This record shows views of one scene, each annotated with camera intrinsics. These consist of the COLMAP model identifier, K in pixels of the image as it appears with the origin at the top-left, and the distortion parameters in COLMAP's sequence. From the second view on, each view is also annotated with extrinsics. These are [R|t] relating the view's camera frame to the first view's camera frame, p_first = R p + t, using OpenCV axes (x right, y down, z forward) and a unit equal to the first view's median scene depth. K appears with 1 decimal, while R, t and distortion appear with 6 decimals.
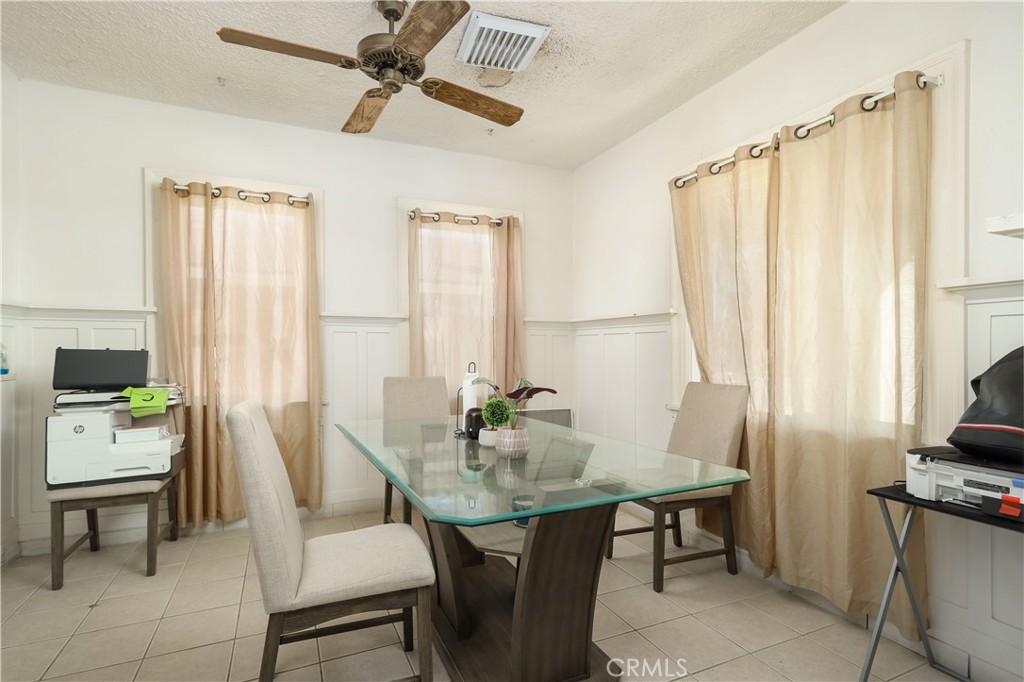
lens RADIAL K [[494.5, 0, 510.4], [0, 494.5, 345.3], [0, 0, 1]] dist [0.004090, 0.001678]
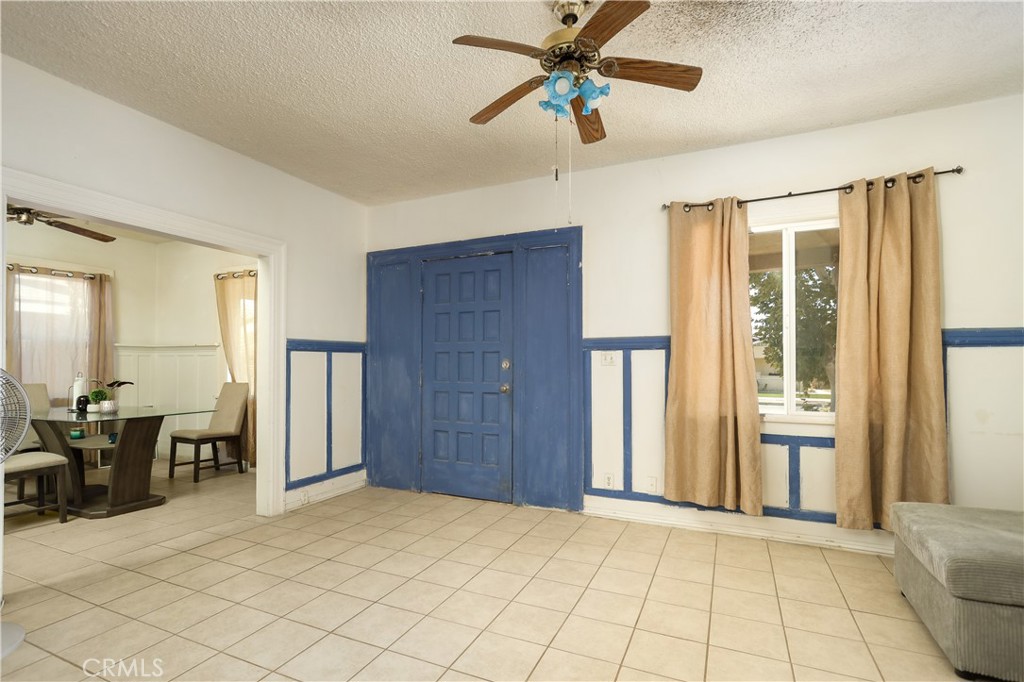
lens RADIAL K [[494.5, 0, 491.4], [0, 494.5, 357.6], [0, 0, 1]] dist [0.004090, 0.001678]
pose [[0.772010, 0.010061, 0.635531, -0.054165], [-0.003765, 0.999930, -0.011256, -0.003140], [-0.635599, 0.006297, 0.771994, -1.097071]]
